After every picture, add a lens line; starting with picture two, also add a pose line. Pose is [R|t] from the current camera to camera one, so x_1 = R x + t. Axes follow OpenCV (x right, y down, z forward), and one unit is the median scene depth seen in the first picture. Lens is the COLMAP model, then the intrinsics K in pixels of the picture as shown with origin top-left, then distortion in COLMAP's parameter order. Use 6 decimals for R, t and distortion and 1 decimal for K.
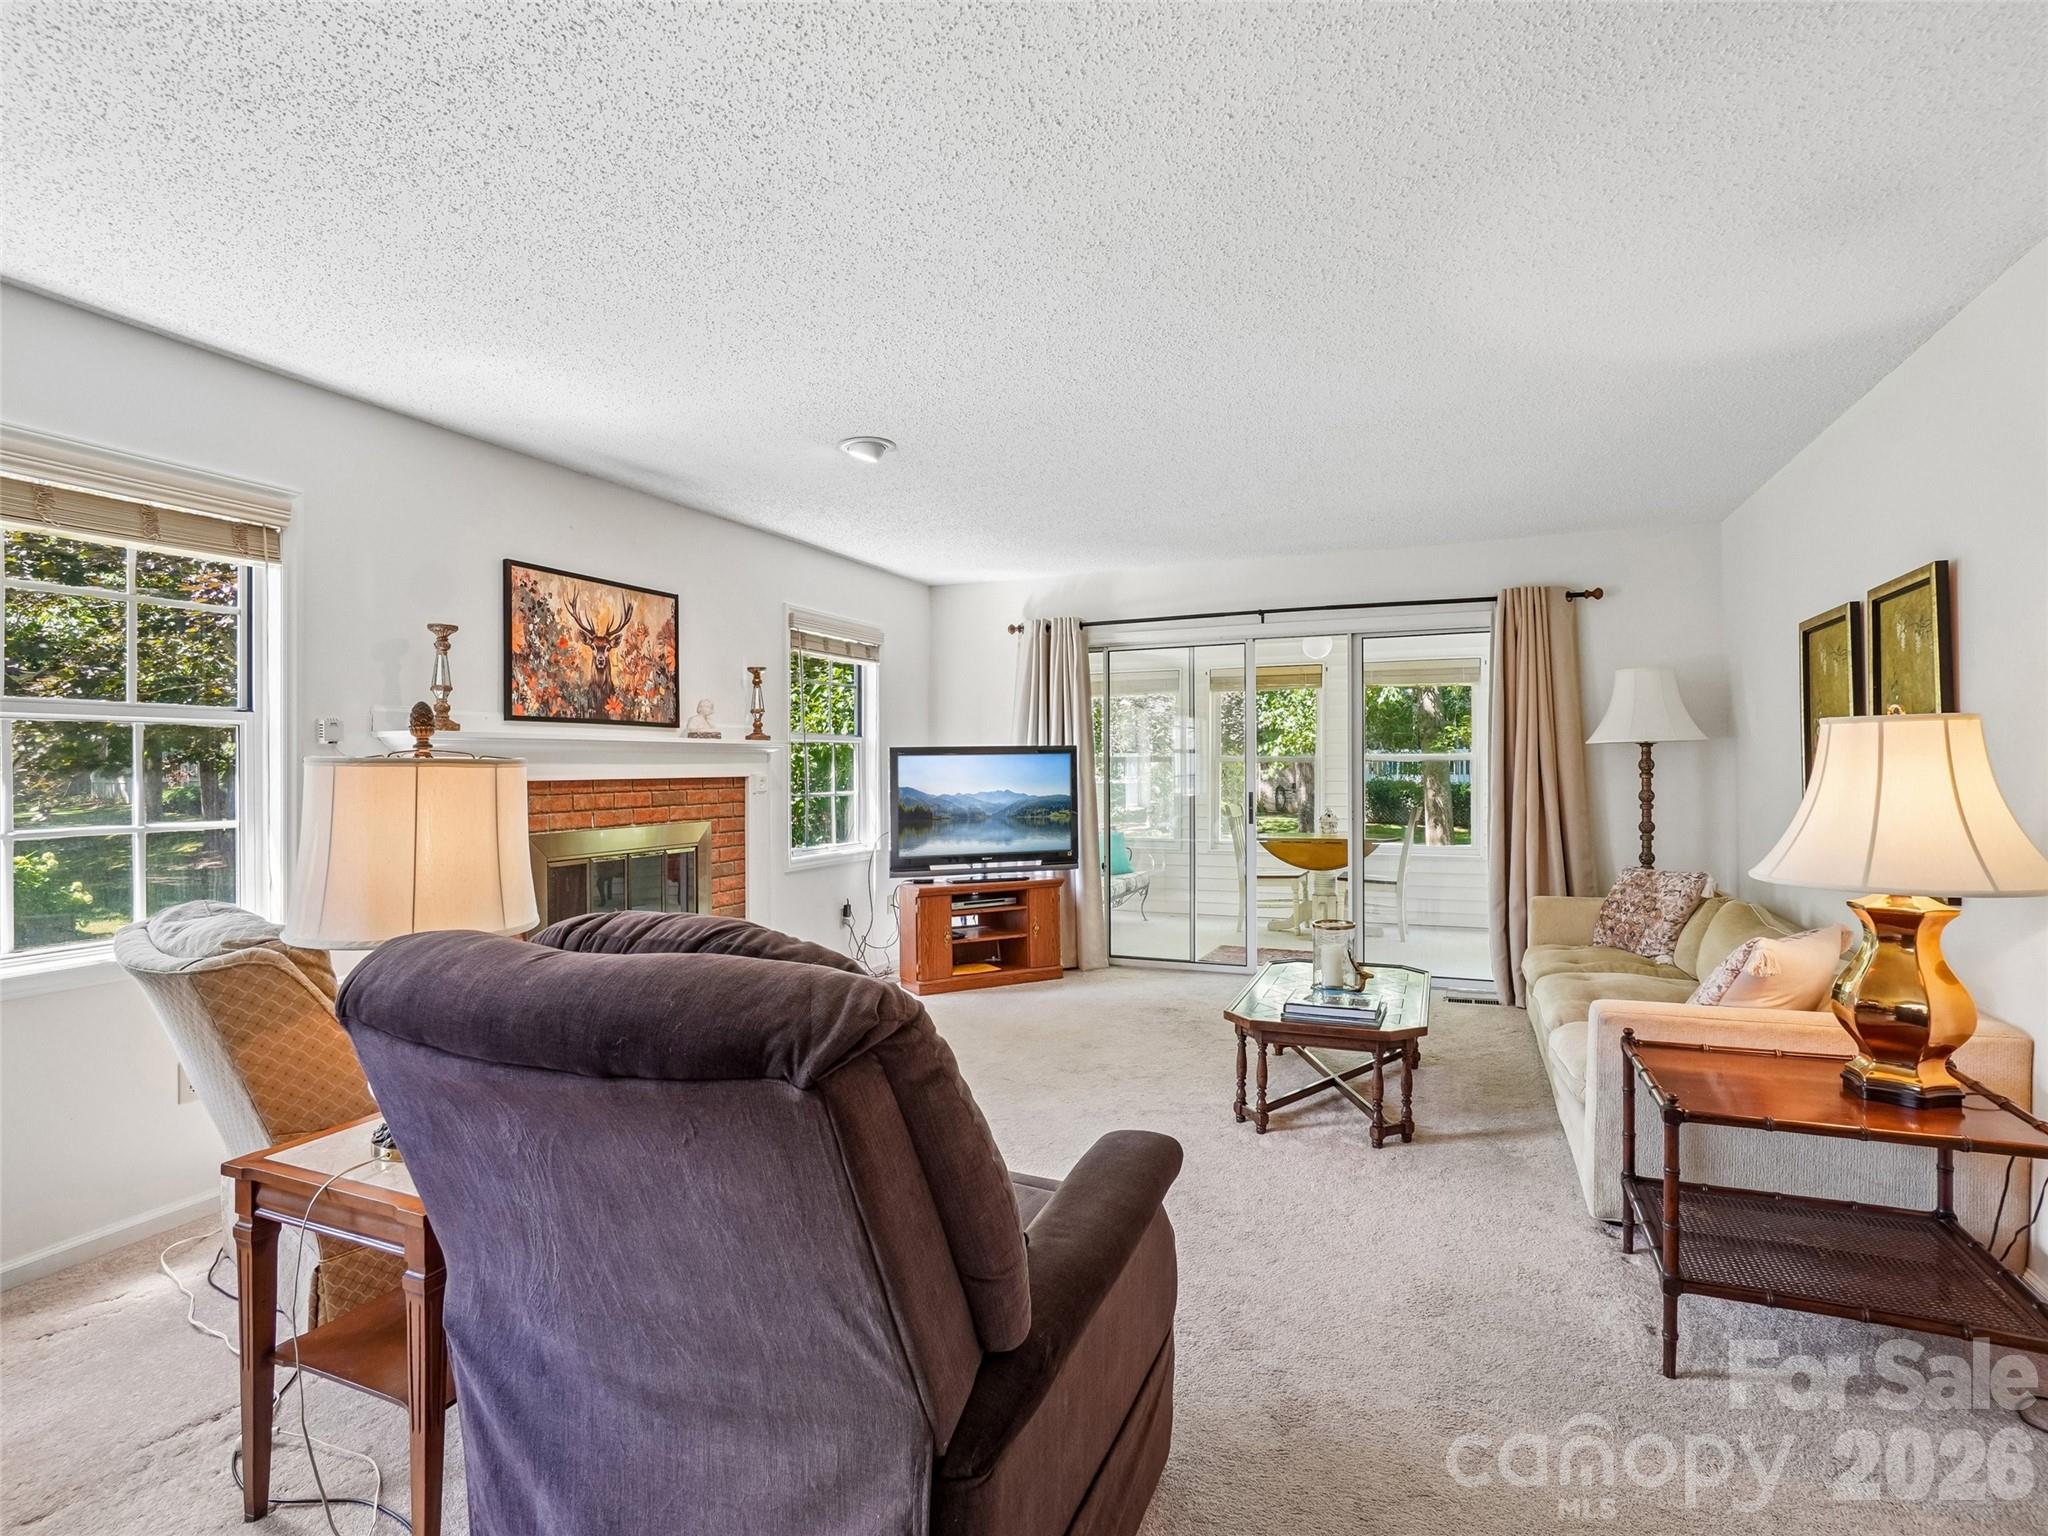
lens RADIAL K [[1013.6, 0, 1018.0], [0, 1013.6, 751.4], [0, 0, 1]] dist [-0.041134, 0.021146]
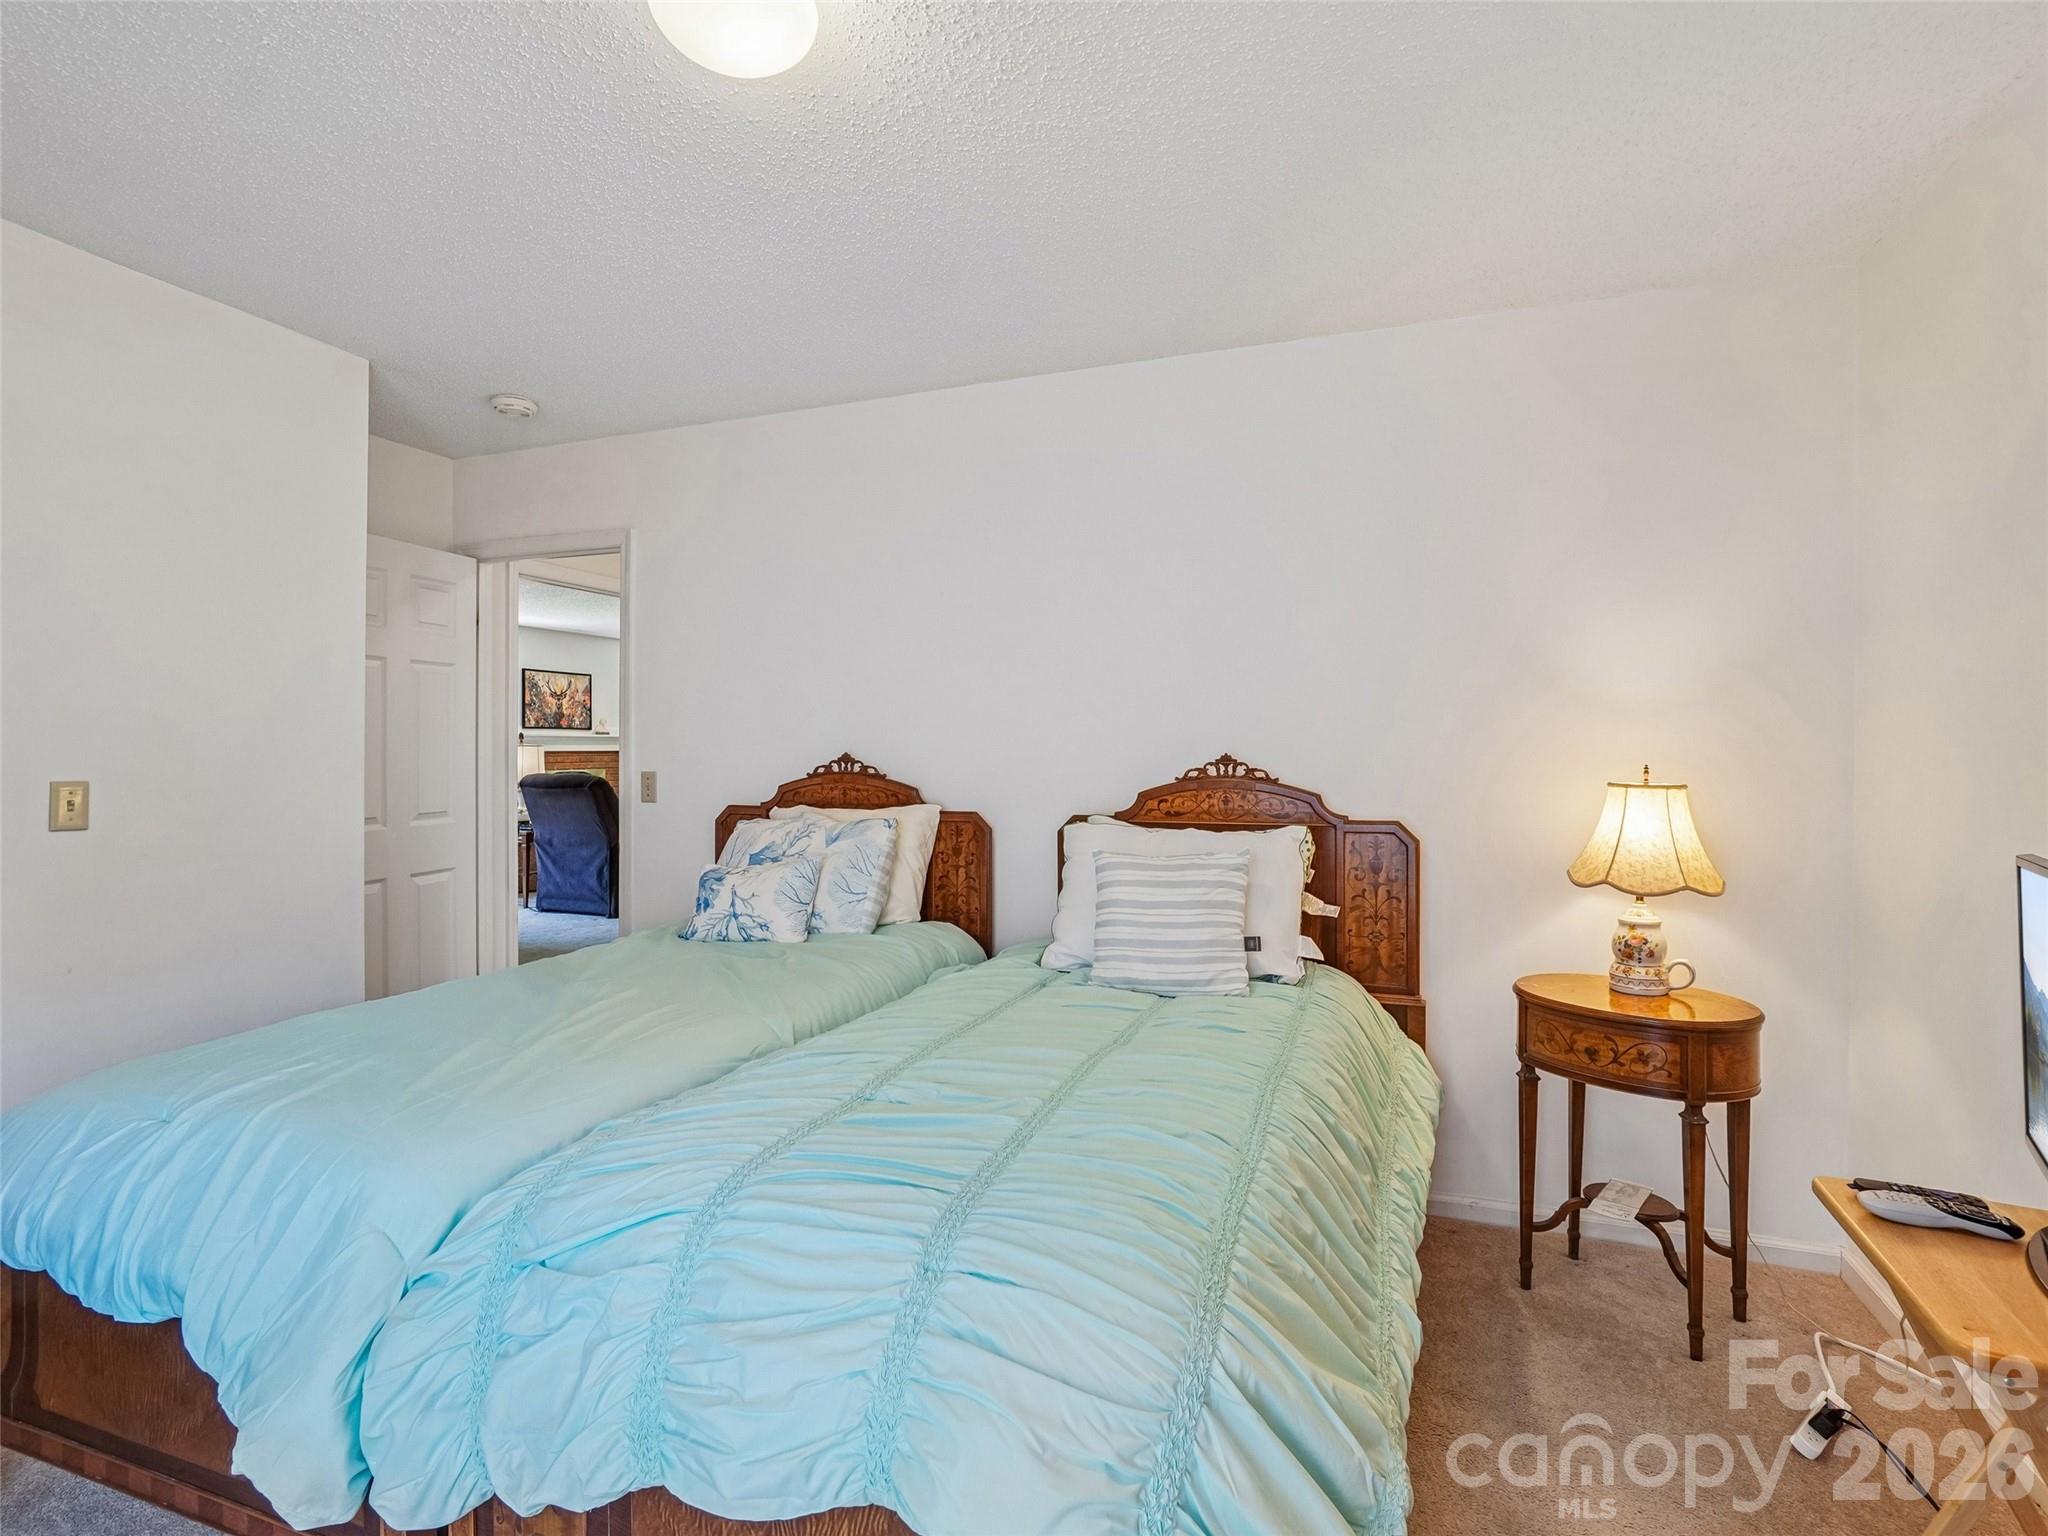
lens RADIAL K [[1013.6, 0, 1018.0], [0, 1013.6, 751.4], [0, 0, 1]] dist [-0.041134, 0.021146]
pose [[0.999075, 0.007739, 0.042296, 0.651598], [-0.008519, 0.999796, 0.018300, -0.028284], [-0.042146, -0.018644, 0.998938, -1.622255]]
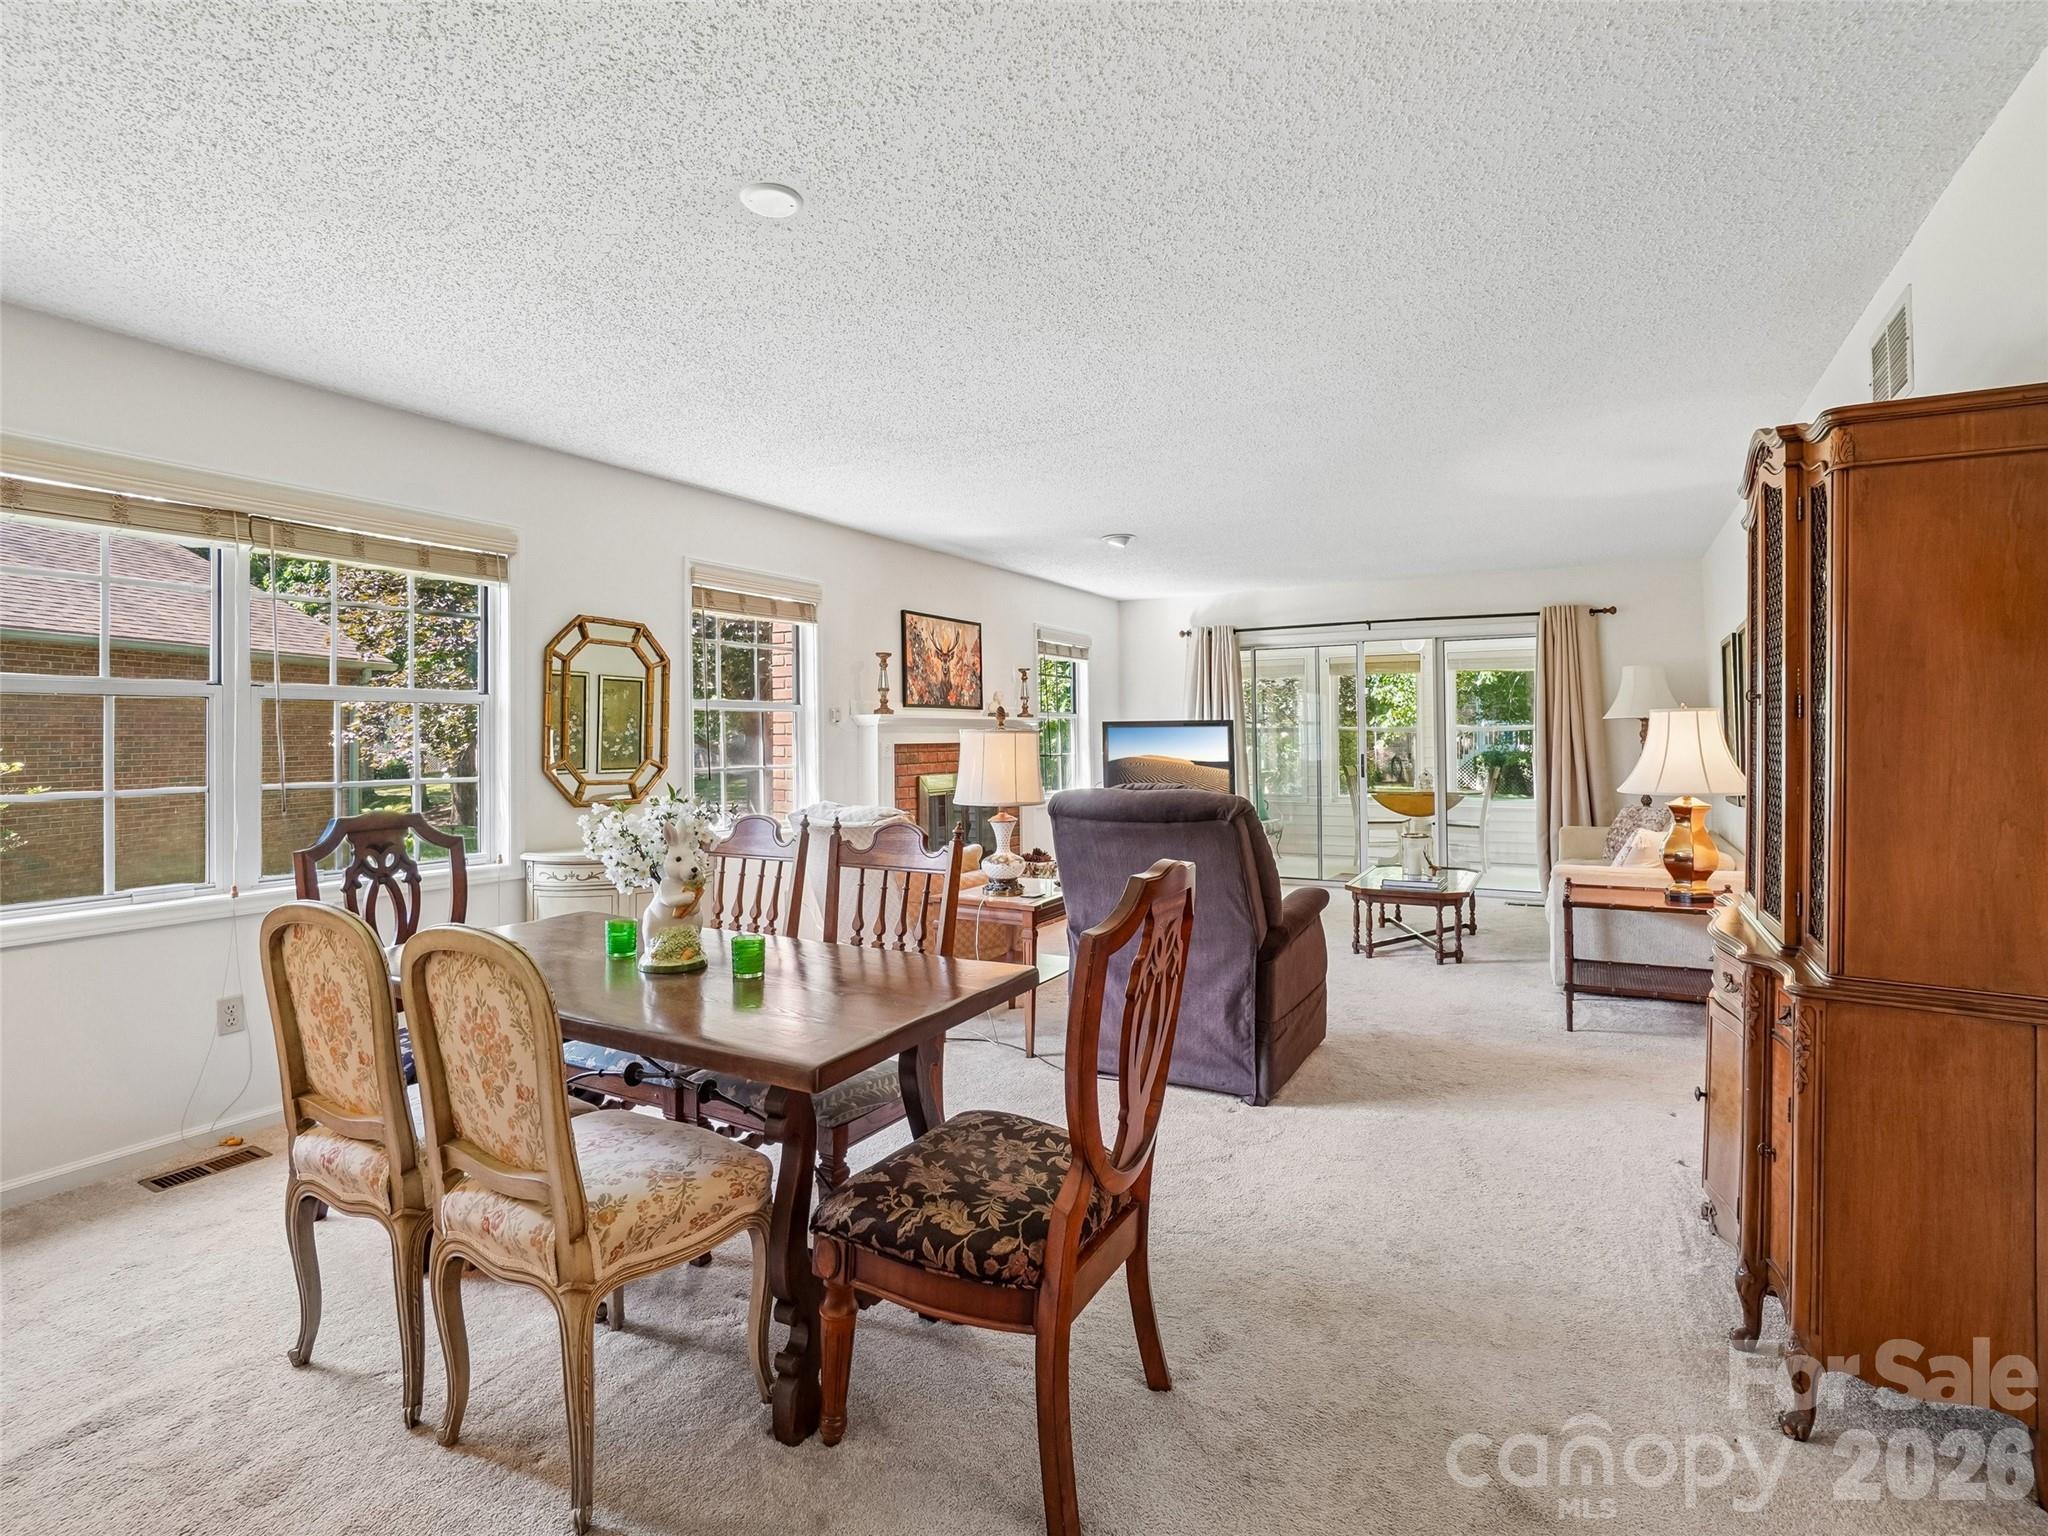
lens RADIAL K [[1018.8, 0, 1033.7], [0, 1018.8, 705.7], [0, 0, 1]] dist [-0.054545, -0.000125]
pose [[0.995850, -0.003803, -0.090927, -0.132623], [0.002373, 0.999872, -0.015831, -0.005628], [0.090975, 0.015550, 0.995732, -0.611367]]
